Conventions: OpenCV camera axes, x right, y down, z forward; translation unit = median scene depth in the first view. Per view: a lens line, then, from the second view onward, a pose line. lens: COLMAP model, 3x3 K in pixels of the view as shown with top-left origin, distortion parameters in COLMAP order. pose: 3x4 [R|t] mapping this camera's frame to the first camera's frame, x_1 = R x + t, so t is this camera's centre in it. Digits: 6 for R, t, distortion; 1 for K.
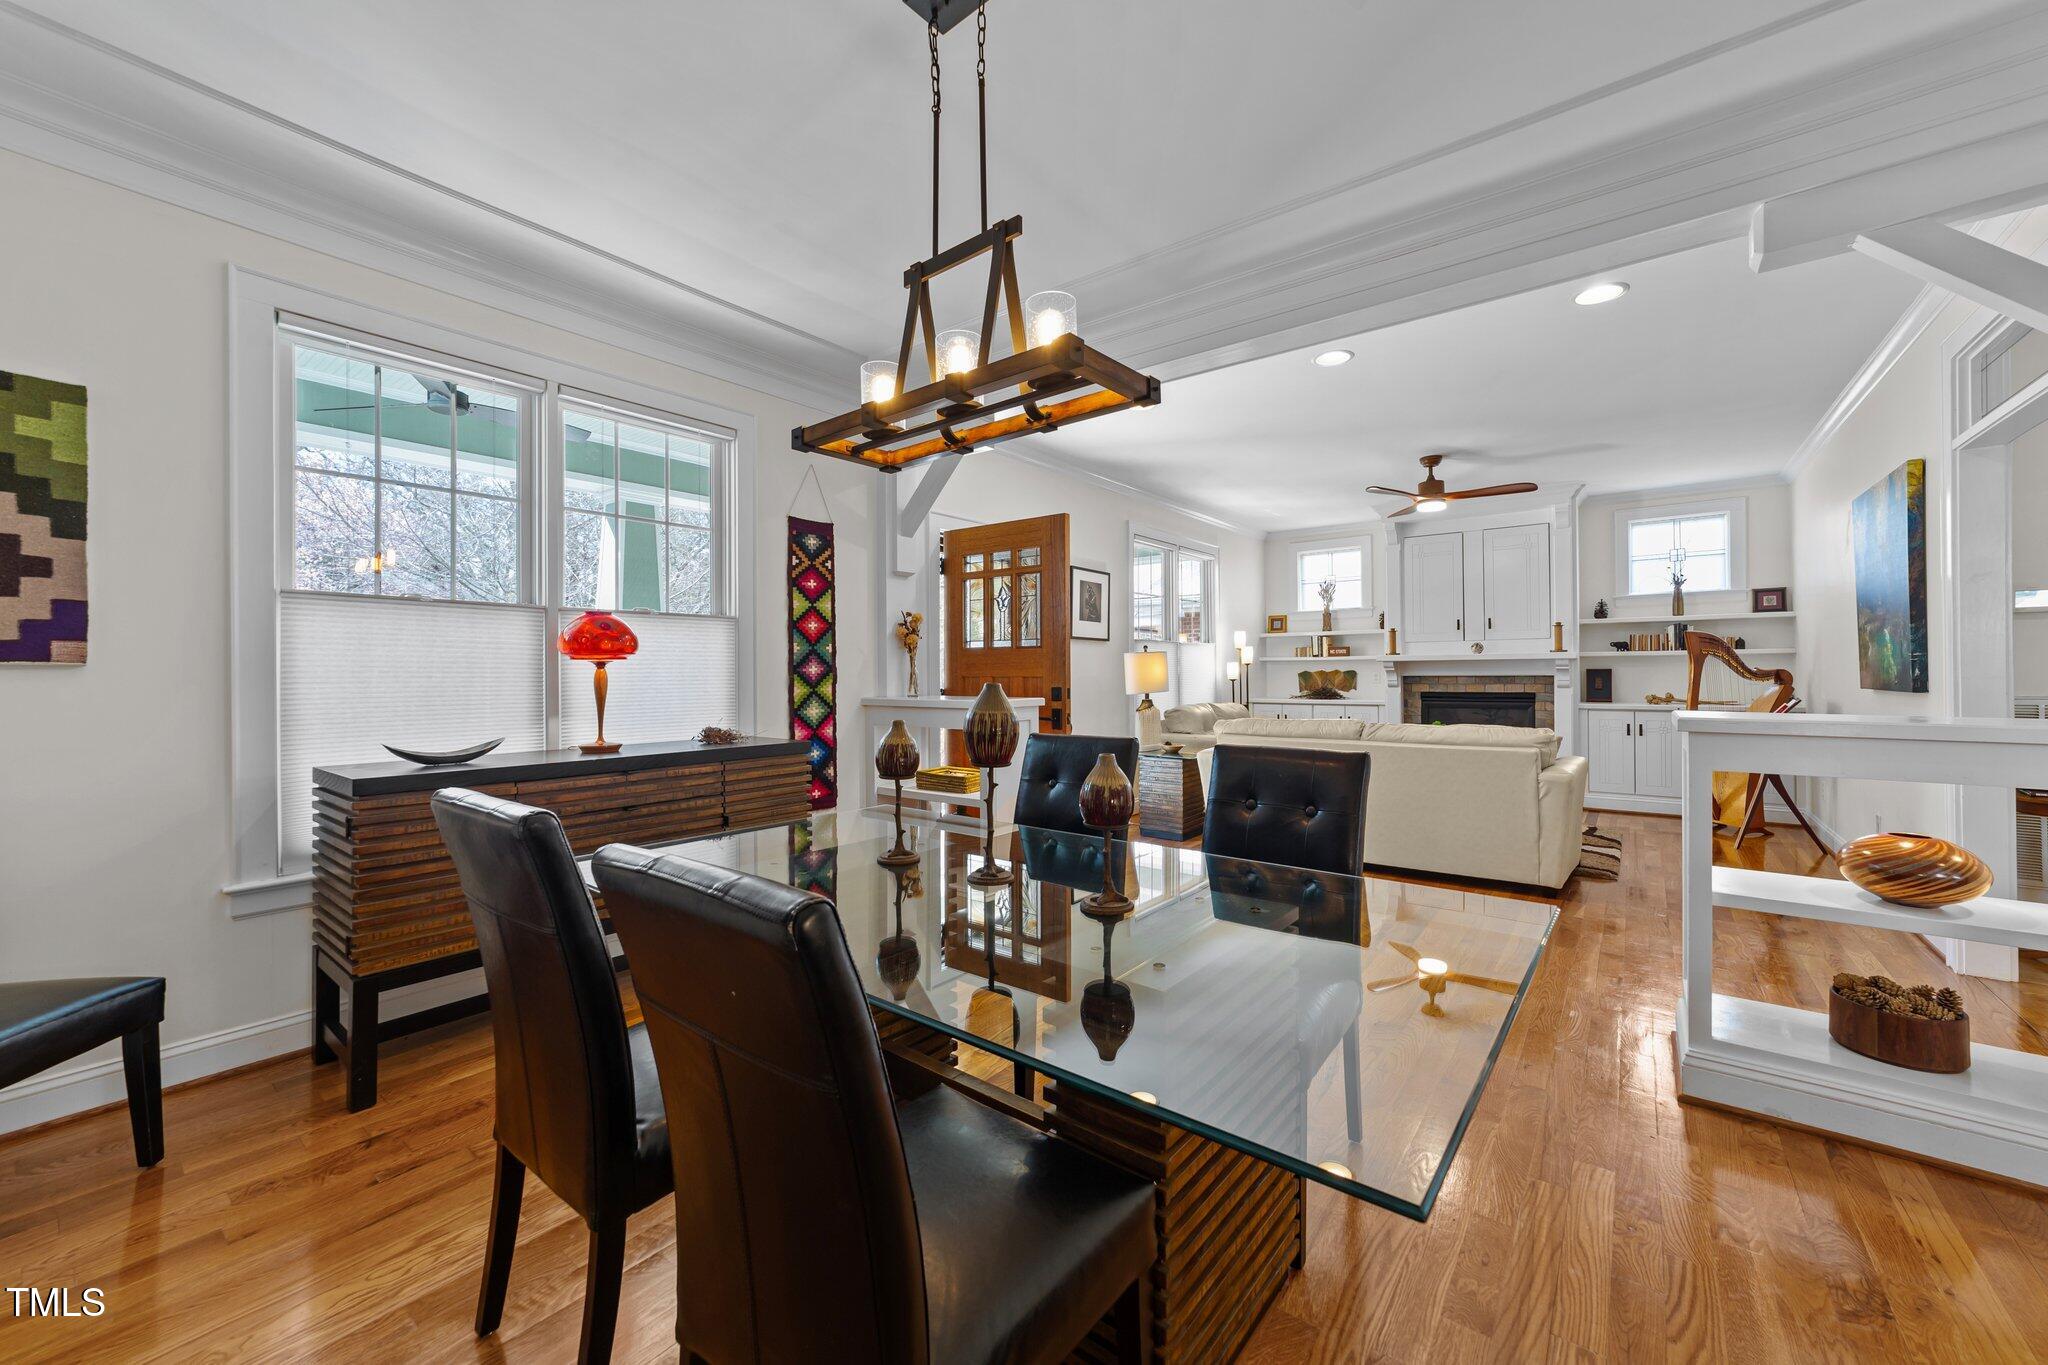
lens RADIAL K [[785.4, 0, 1022.8], [0, 785.4, 669.5], [0, 0, 1]] dist [-0.011743, 0.004263]
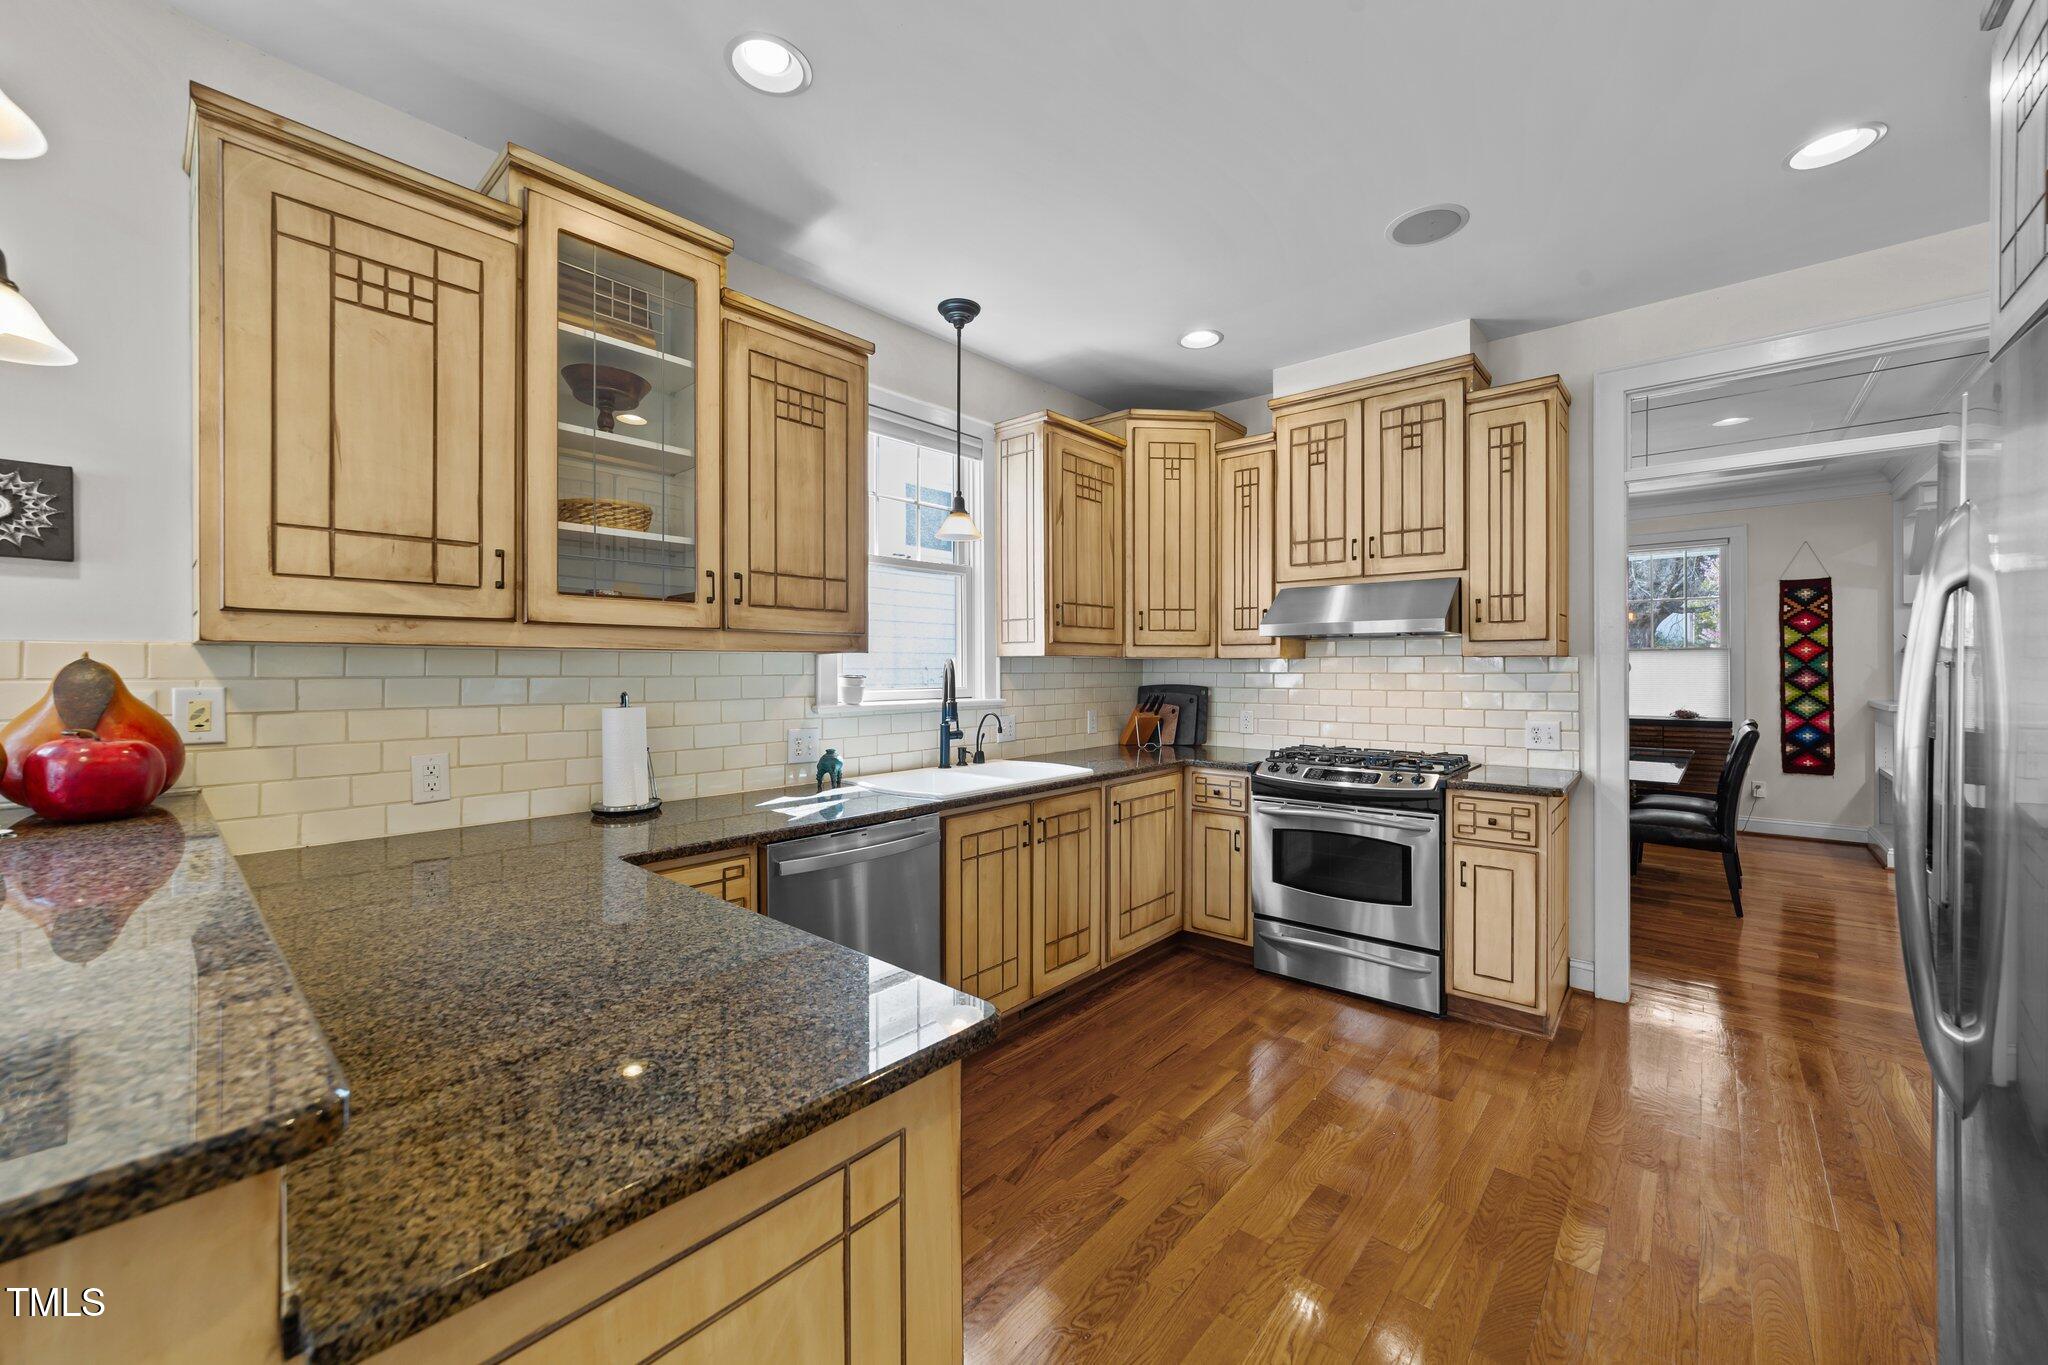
lens RADIAL K [[785.4, 0, 1025.6], [0, 785.4, 668.0], [0, 0, 1]] dist [-0.011743, 0.004263]
pose [[-0.051868, 0.004029, -0.998646, 0.819640], [0.007284, 0.999967, 0.003656, -0.024081], [0.998627, -0.007085, -0.051896, -0.256639]]
